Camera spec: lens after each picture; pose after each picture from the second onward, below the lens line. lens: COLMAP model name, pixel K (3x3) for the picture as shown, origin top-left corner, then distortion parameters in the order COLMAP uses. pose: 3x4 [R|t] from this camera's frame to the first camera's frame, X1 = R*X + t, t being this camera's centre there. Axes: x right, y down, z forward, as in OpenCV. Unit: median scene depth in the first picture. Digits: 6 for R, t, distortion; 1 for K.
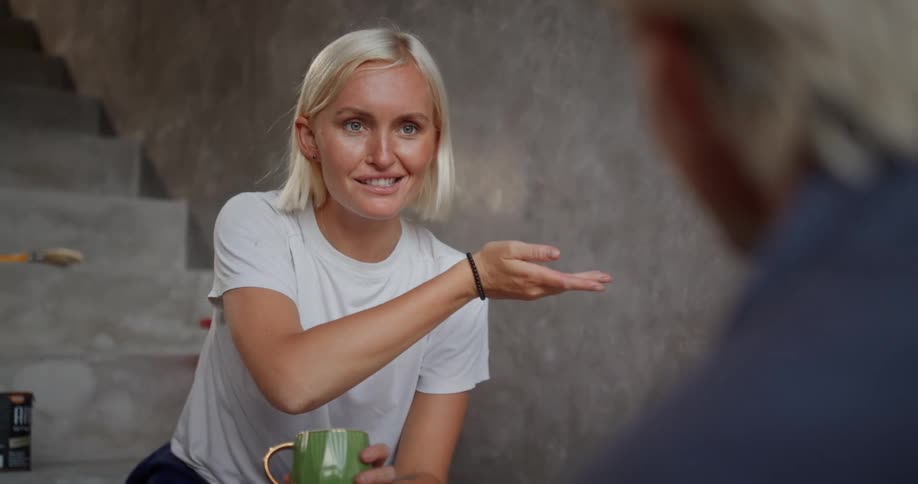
lens RADIAL K [[1247.5, 0, 459.4], [0, 1247.5, 240.1], [0, 0, 1]] dist [-0.046909, 0.000000]
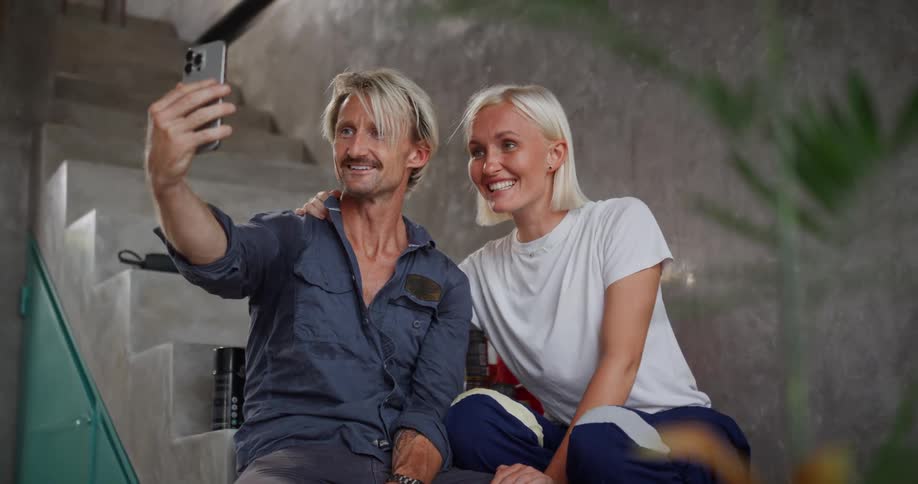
lens RADIAL K [[1247.5, 0, 461.7], [0, 1247.5, 245.3], [0, 0, 1]] dist [-0.046909, 0.000000]
pose [[0.996329, -0.018029, -0.083684, -0.146847], [0.010011, 0.995402, -0.095258, 0.111060], [0.085017, 0.094070, 0.991929, -0.211663]]
